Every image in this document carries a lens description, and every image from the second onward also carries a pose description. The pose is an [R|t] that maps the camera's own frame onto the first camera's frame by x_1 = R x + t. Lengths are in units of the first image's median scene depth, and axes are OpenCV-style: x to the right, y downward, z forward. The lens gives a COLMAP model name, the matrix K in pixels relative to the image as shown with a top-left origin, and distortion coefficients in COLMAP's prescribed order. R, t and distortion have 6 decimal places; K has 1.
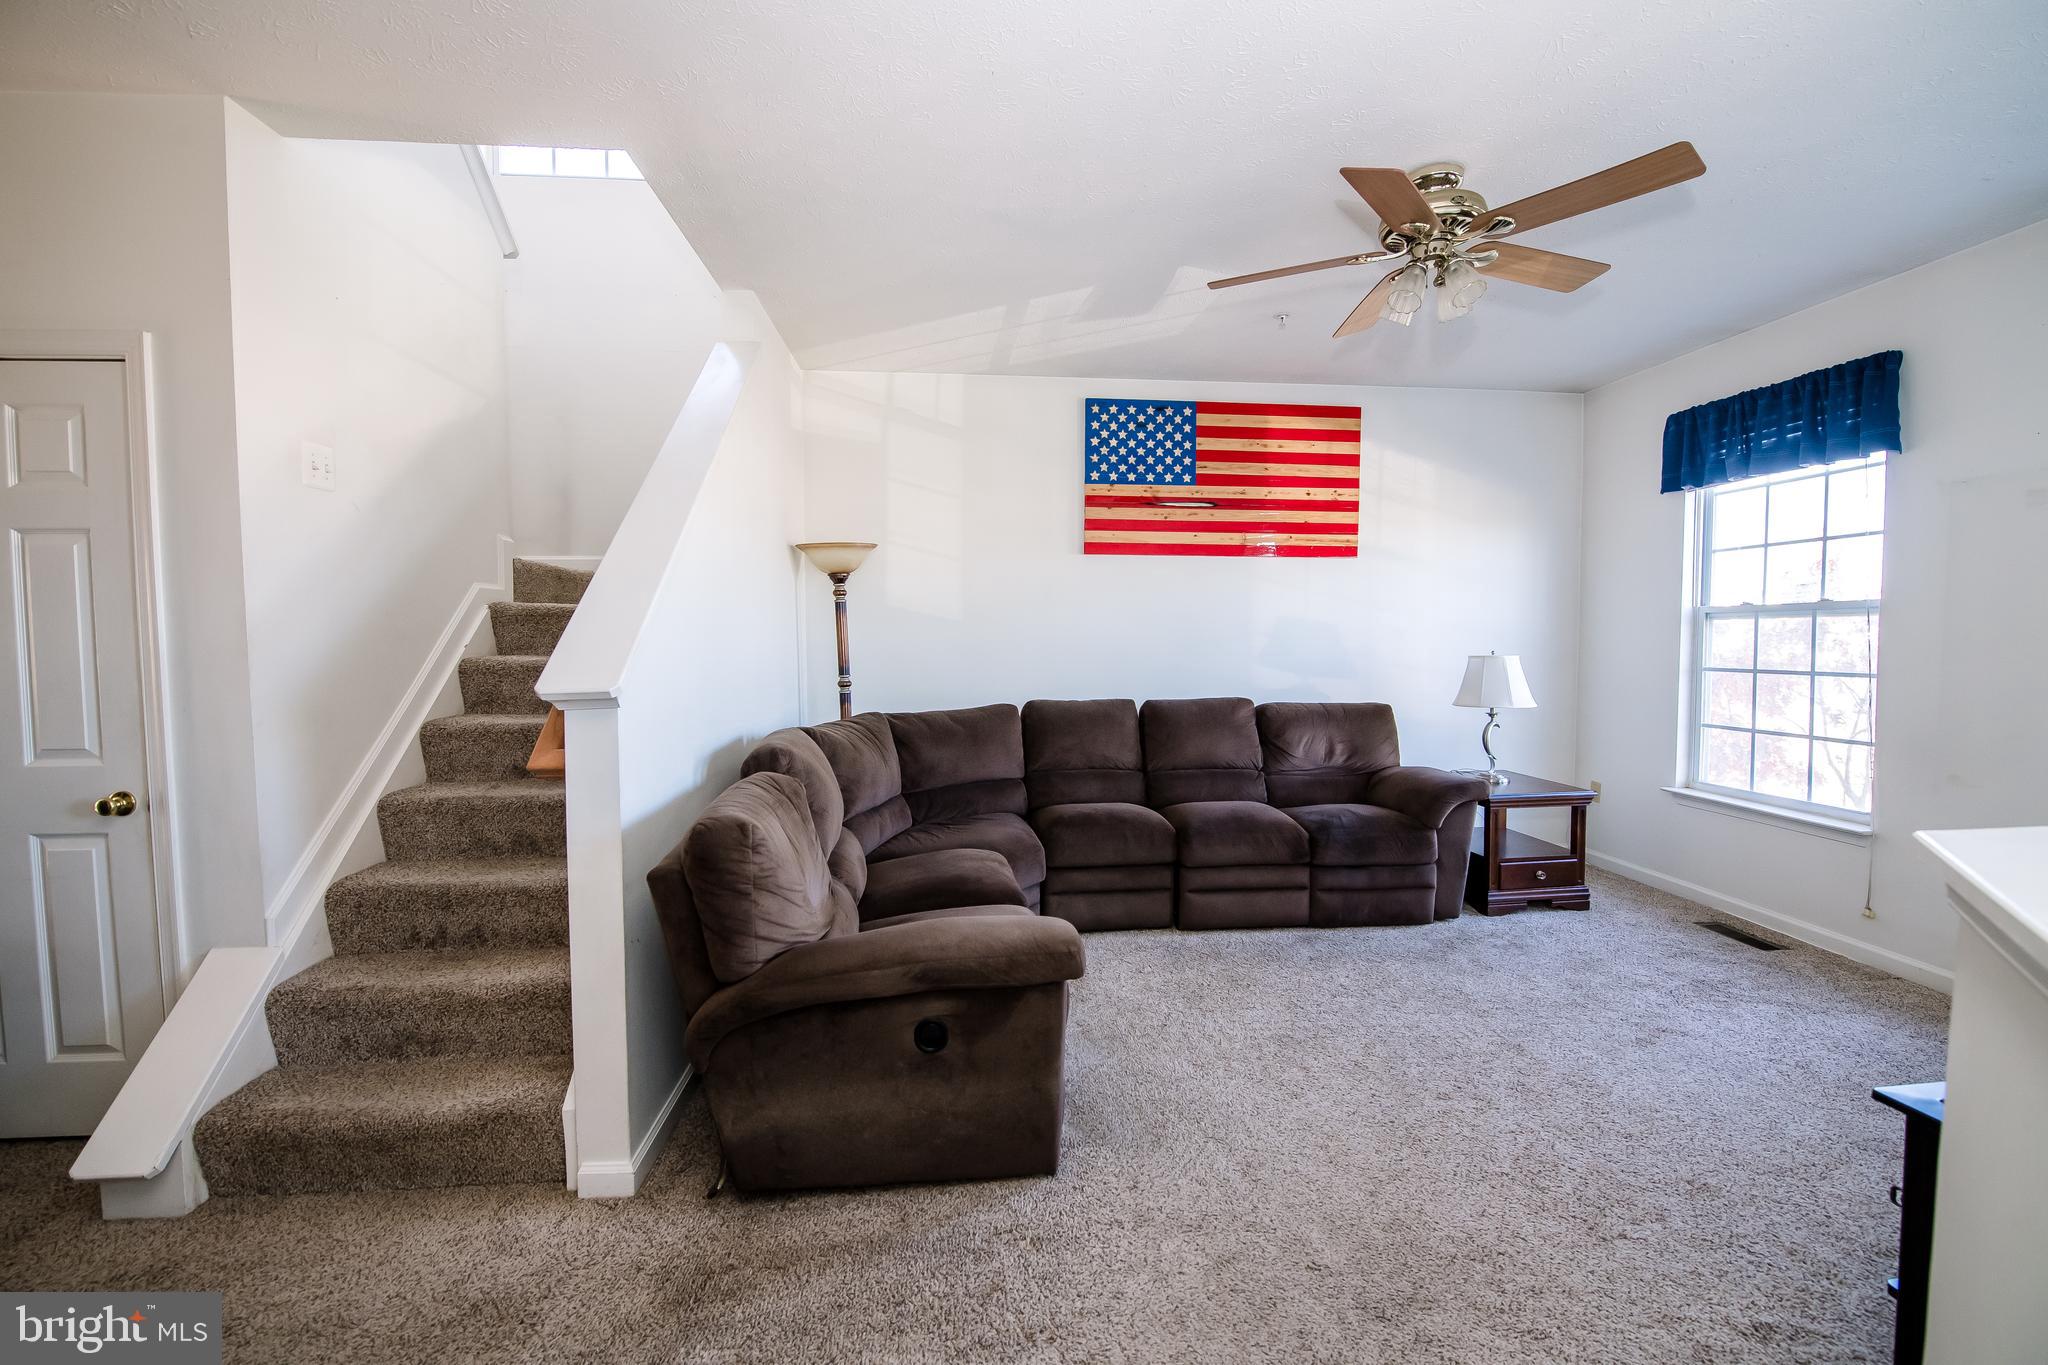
lens RADIAL K [[820.4, 0, 1030.0], [0, 820.4, 681.1], [0, 0, 1]] dist [-0.016723, -0.001321]
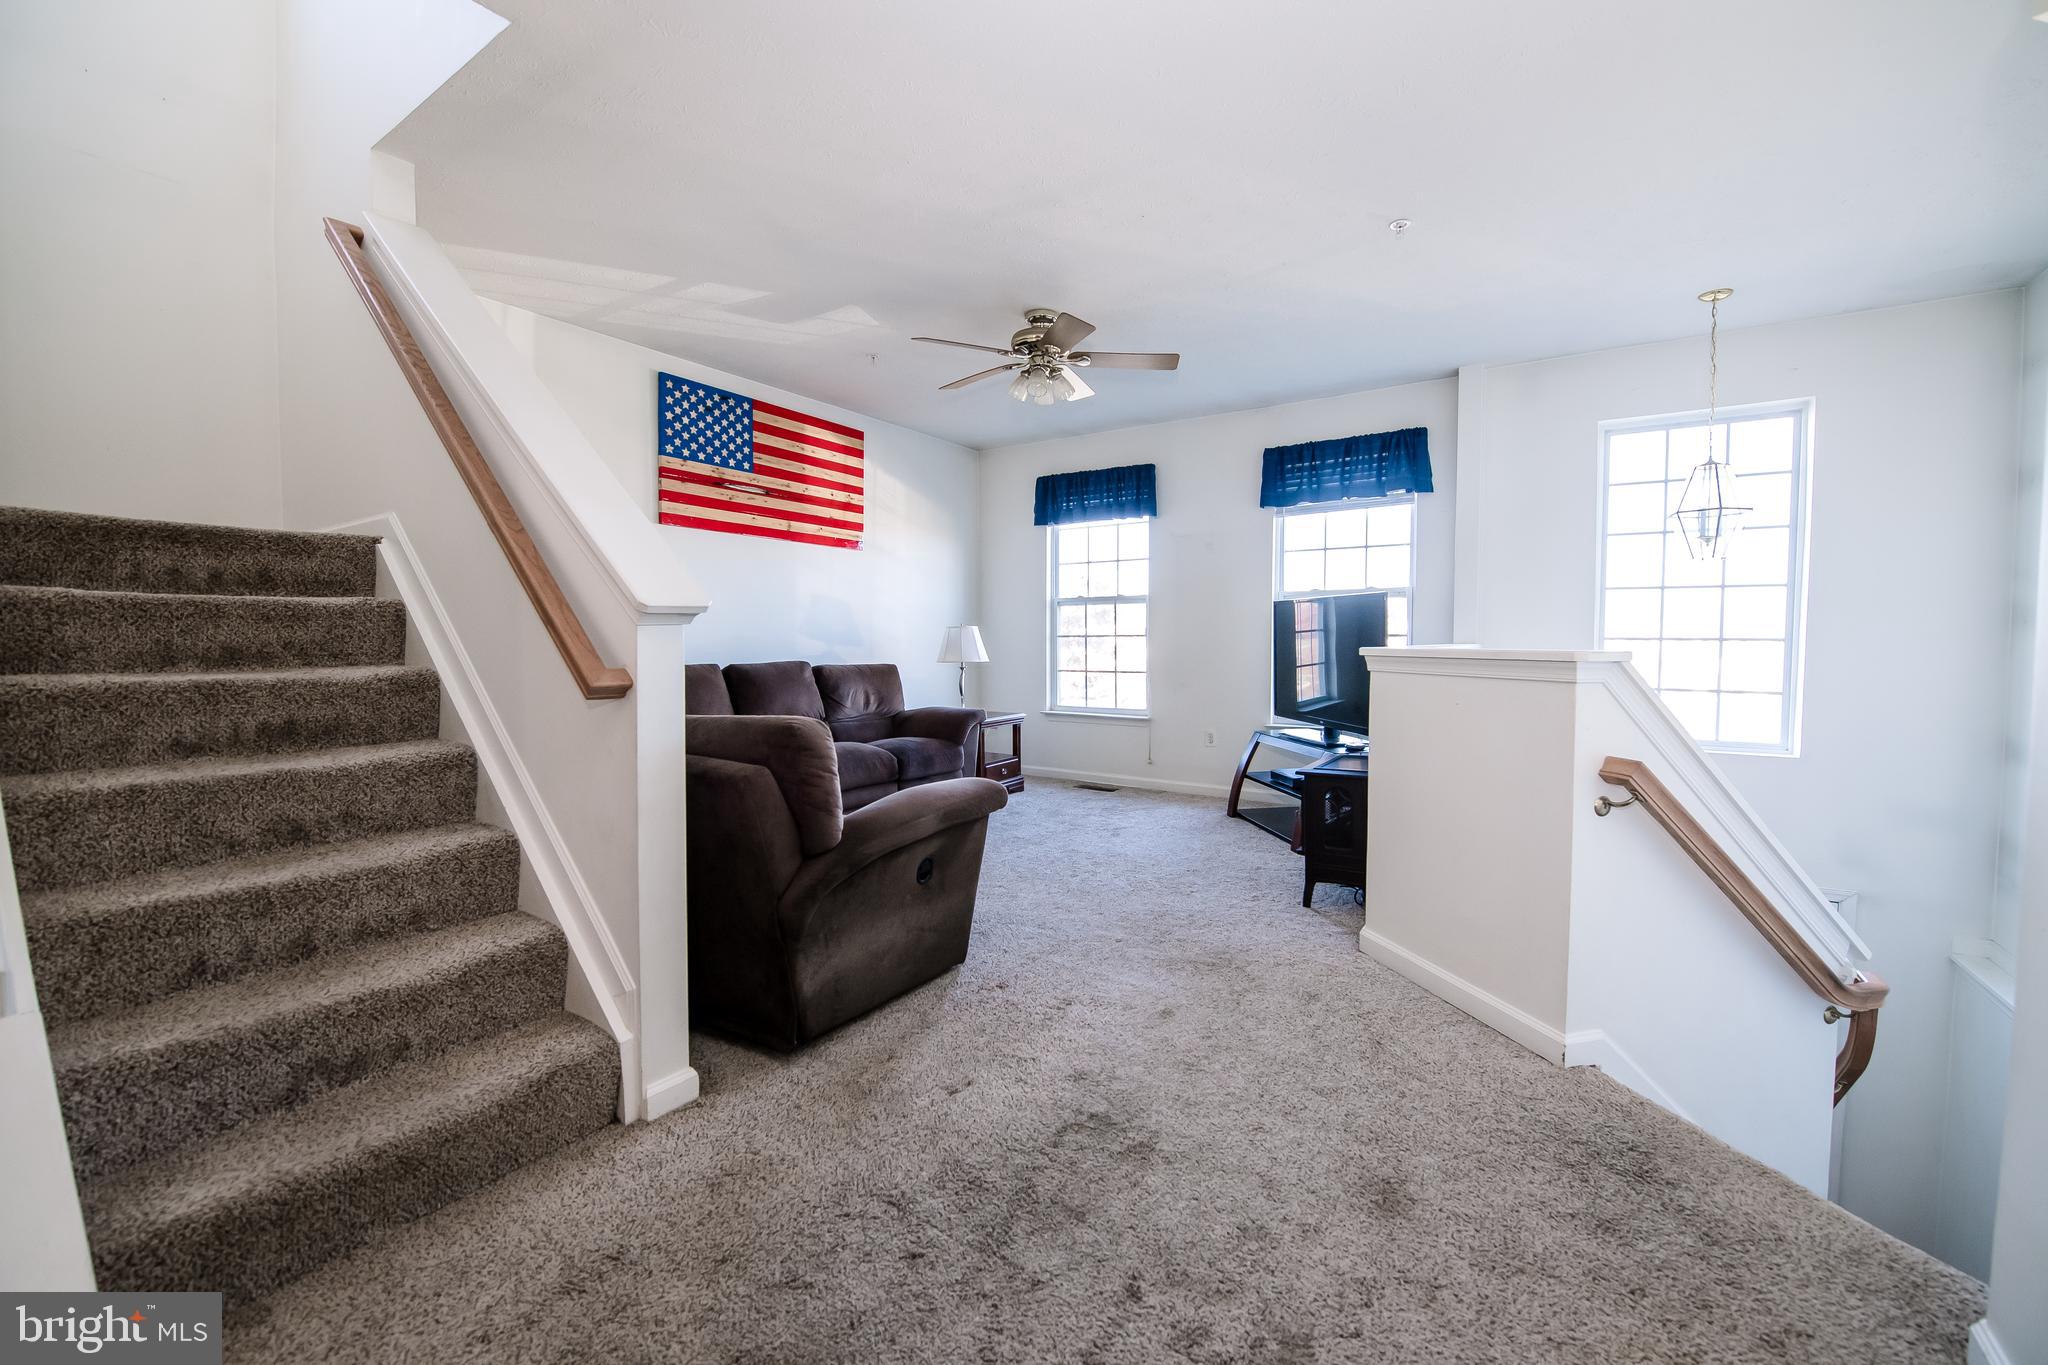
lens RADIAL K [[820.4, 0, 1030.6], [0, 820.4, 689.1], [0, 0, 1]] dist [-0.016723, -0.001321]
pose [[0.631190, -0.043478, 0.774408, -0.499481], [0.040437, 0.998914, 0.023124, 0.052656], [-0.774573, 0.016720, 0.632263, 0.000976]]
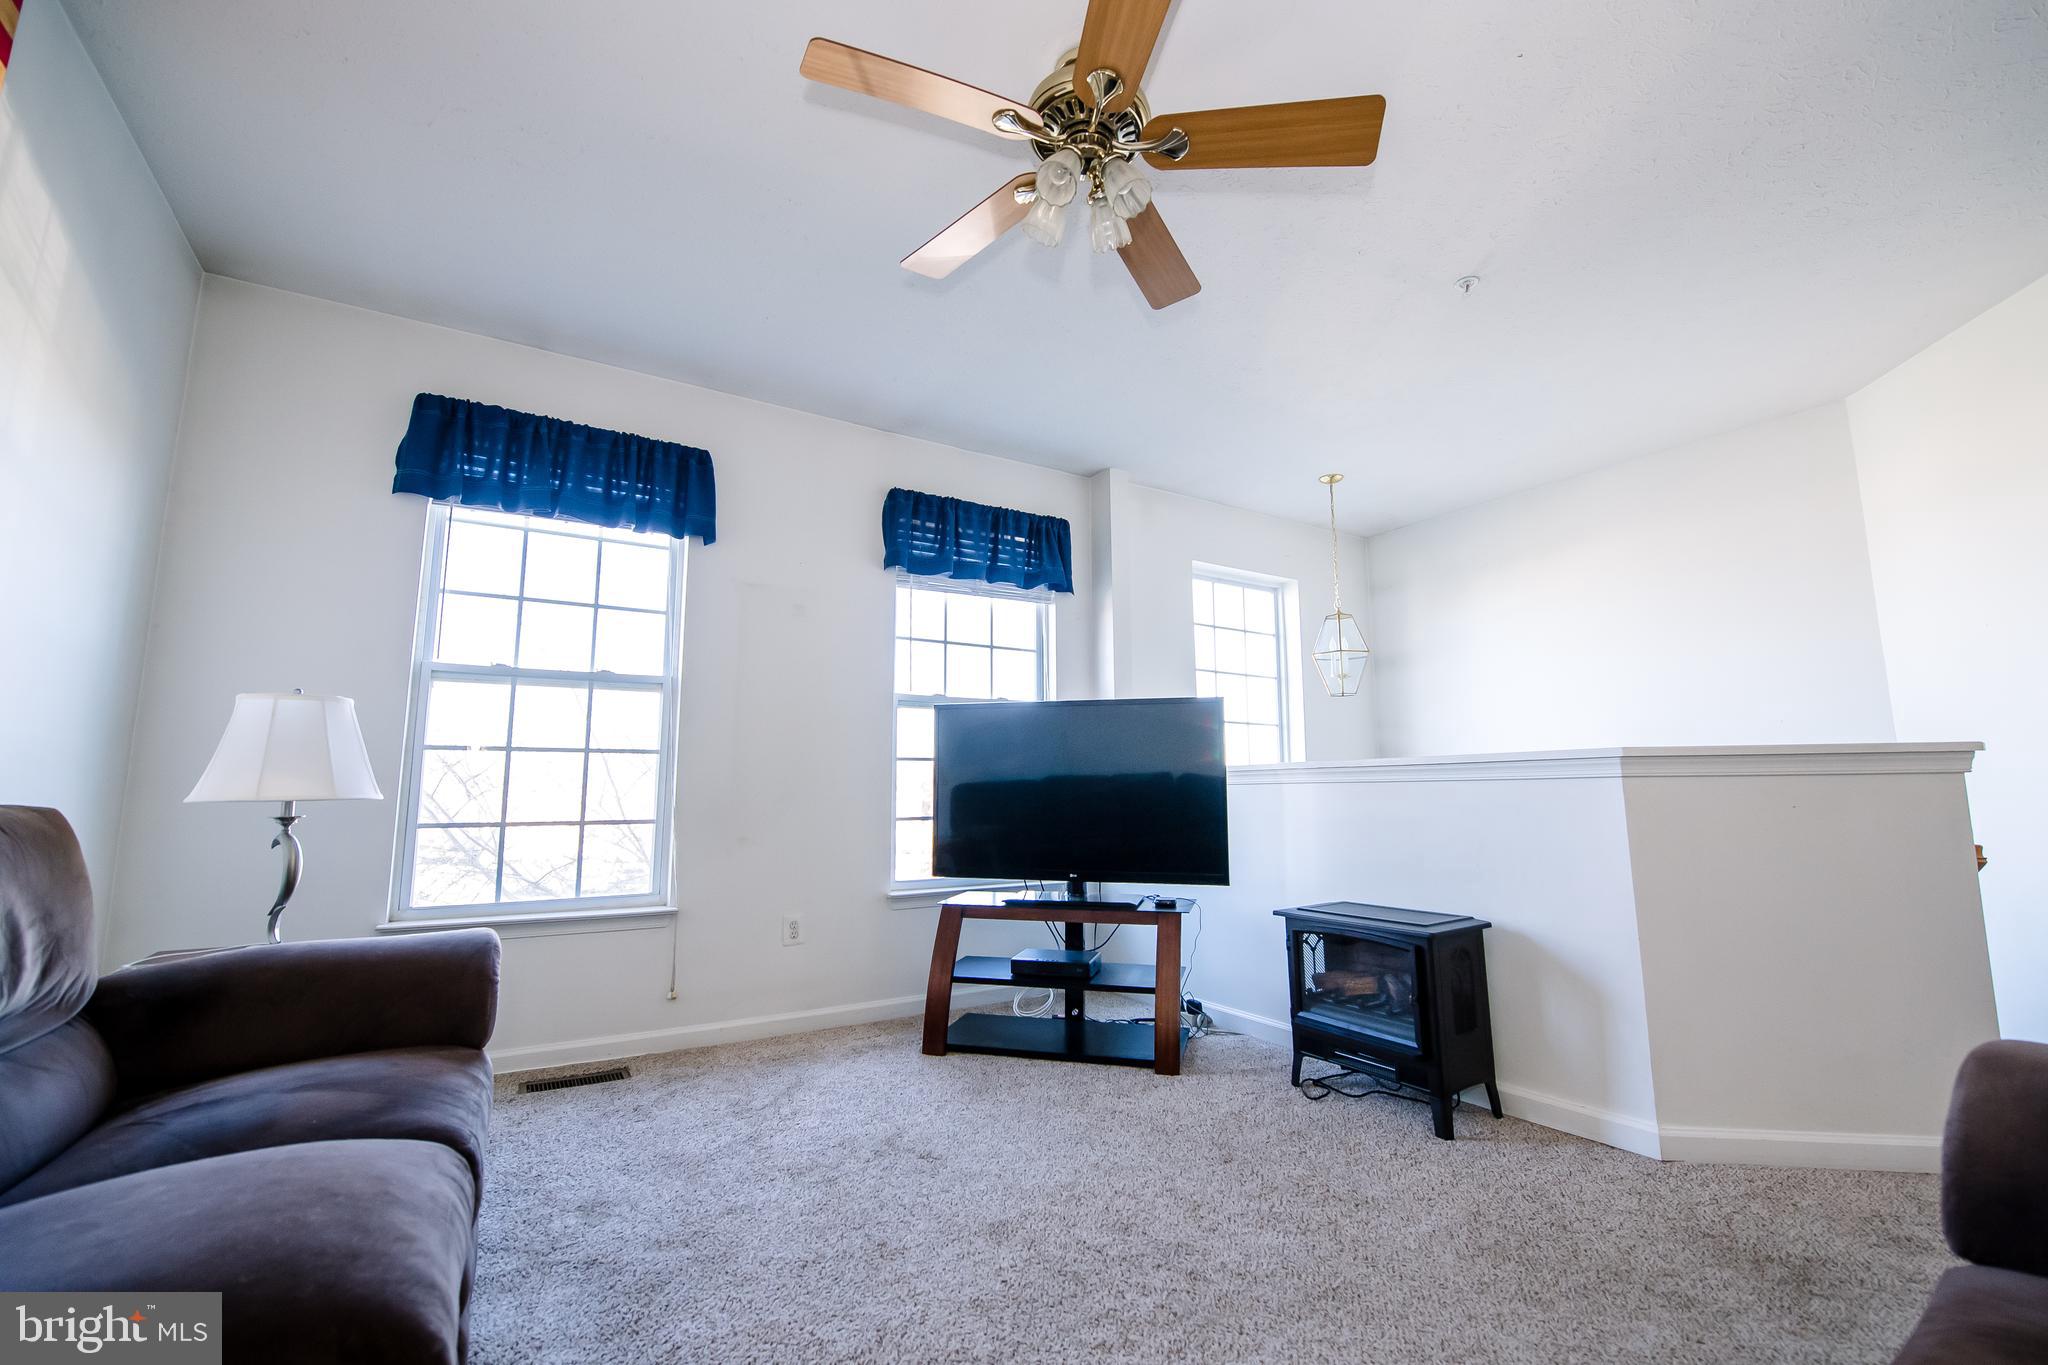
lens RADIAL K [[852.1, 0, 1032.0], [0, 852.1, 678.6], [0, 0, 1]] dist [-0.001774, -0.000157]
pose [[-0.444218, 0.128321, 0.886681, -0.091470], [0.055082, 0.991729, -0.115928, 0.043508], [-0.894224, -0.002657, -0.447612, 0.879218]]
